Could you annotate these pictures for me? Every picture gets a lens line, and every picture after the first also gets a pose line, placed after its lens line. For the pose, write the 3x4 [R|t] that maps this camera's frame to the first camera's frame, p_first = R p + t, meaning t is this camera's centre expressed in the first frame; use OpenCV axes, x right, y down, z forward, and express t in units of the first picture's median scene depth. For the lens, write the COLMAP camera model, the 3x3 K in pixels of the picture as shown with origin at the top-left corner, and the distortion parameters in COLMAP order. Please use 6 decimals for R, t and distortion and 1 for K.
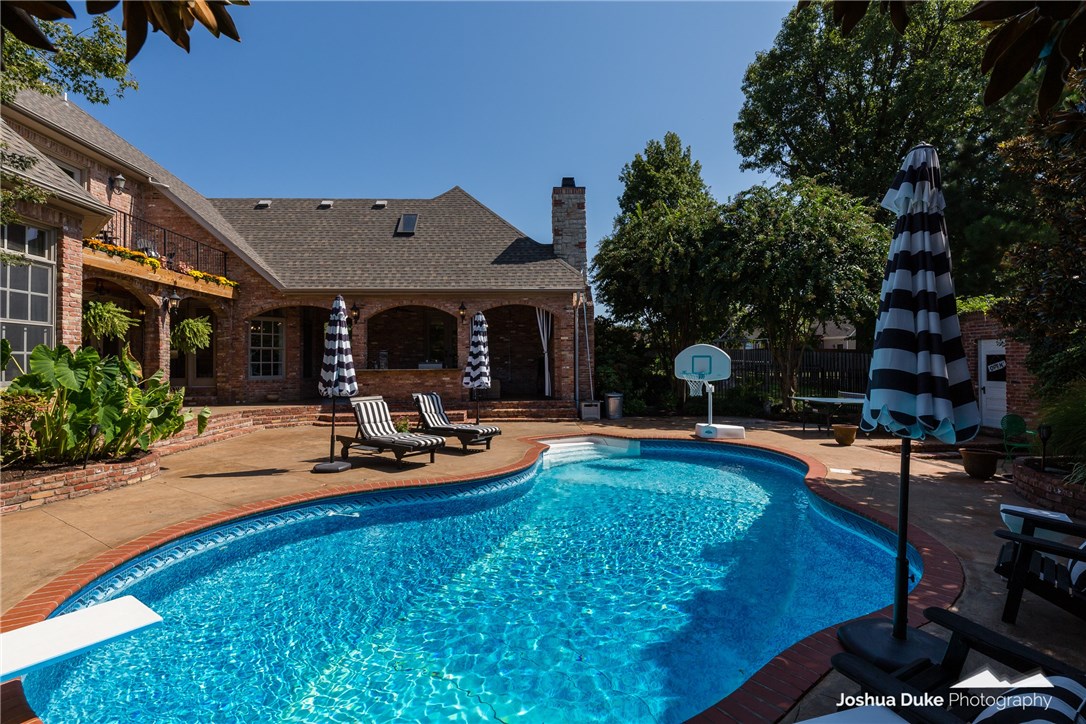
lens RADIAL K [[529.4, 0, 543.8], [0, 529.4, 362.2], [0, 0, 1]] dist [-0.001385, -0.000508]
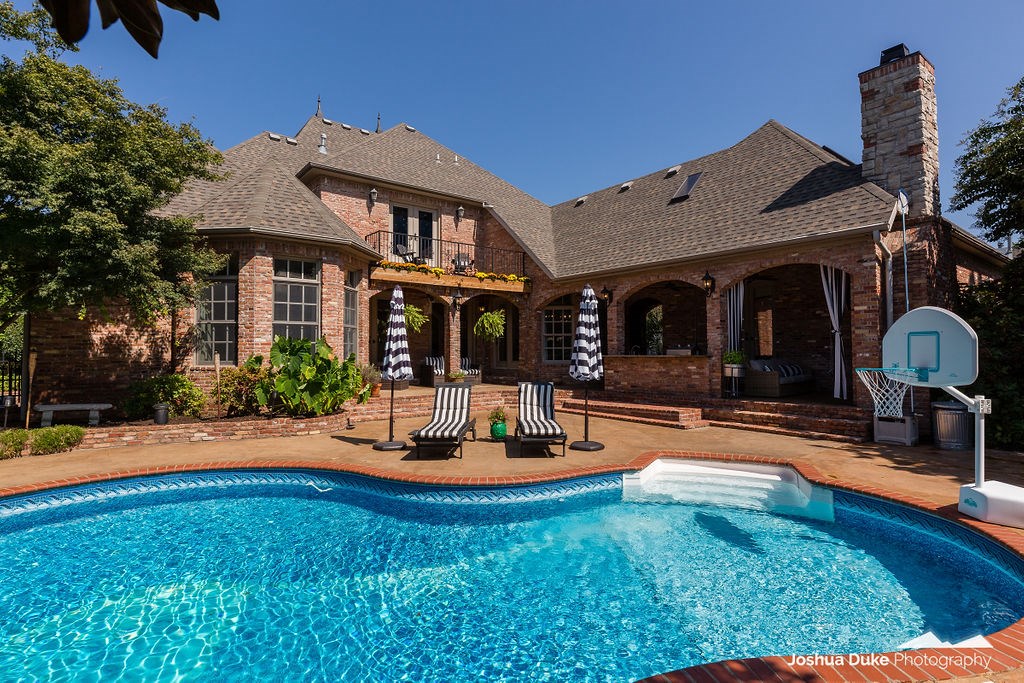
lens RADIAL K [[539.6, 0, 512.3], [0, 539.6, 343.5], [0, 0, 1]] dist [-0.007783, -0.000287]
pose [[0.562227, -0.009396, -0.826929, 0.363397], [0.003260, 0.999953, -0.009145, 0.000985], [0.826976, 0.002446, 0.562232, 0.330379]]
